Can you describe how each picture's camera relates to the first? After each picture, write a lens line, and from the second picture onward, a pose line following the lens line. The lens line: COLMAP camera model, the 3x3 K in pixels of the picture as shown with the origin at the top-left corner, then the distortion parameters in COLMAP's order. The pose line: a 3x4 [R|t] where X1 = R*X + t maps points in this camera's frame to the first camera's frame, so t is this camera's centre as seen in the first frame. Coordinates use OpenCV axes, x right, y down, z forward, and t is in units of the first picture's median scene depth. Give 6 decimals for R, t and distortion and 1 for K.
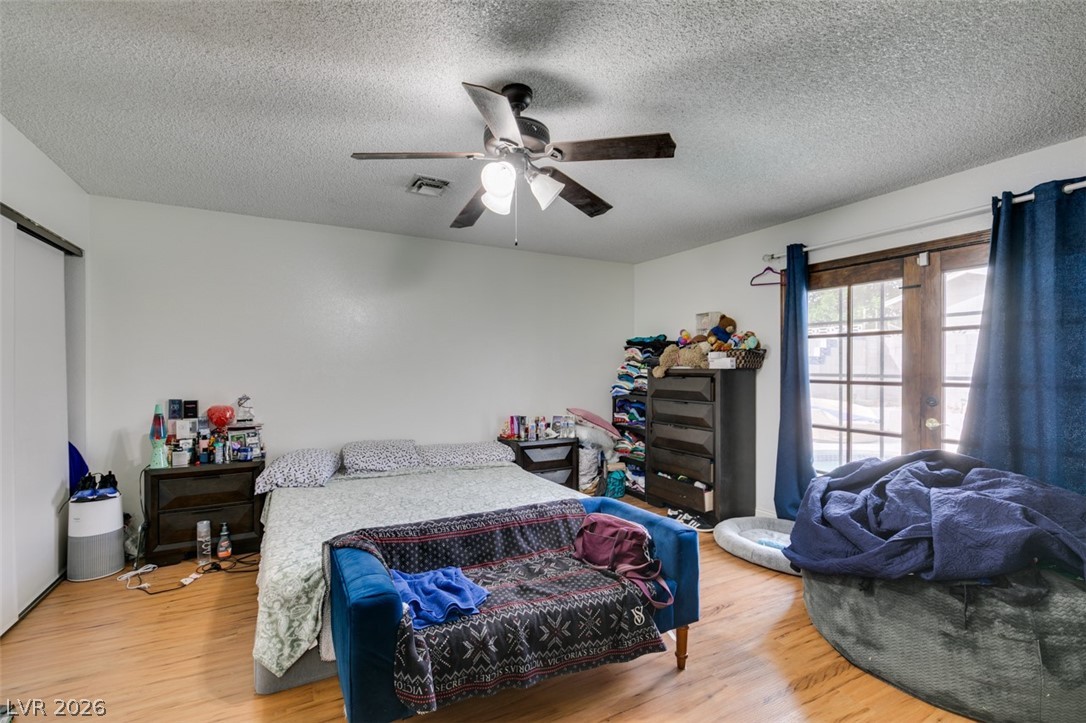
lens RADIAL K [[485.1, 0, 540.2], [0, 485.1, 367.6], [0, 0, 1]] dist [0.005101, -0.003412]
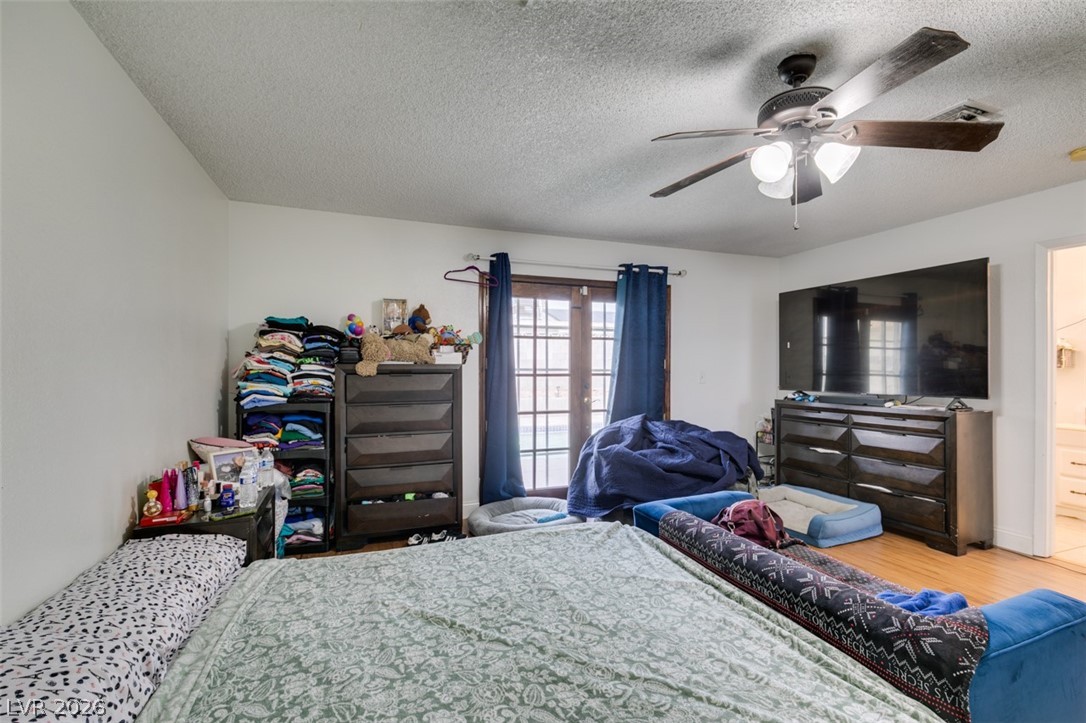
lens RADIAL K [[485.1, 0, 536.6], [0, 485.1, 363.8], [0, 0, 1]] dist [0.005101, -0.003412]
pose [[0.132652, 0.002416, 0.991160, -0.549579], [-0.000965, 0.999997, -0.002309, 0.003924], [-0.991162, -0.000650, 0.132654, 0.741746]]
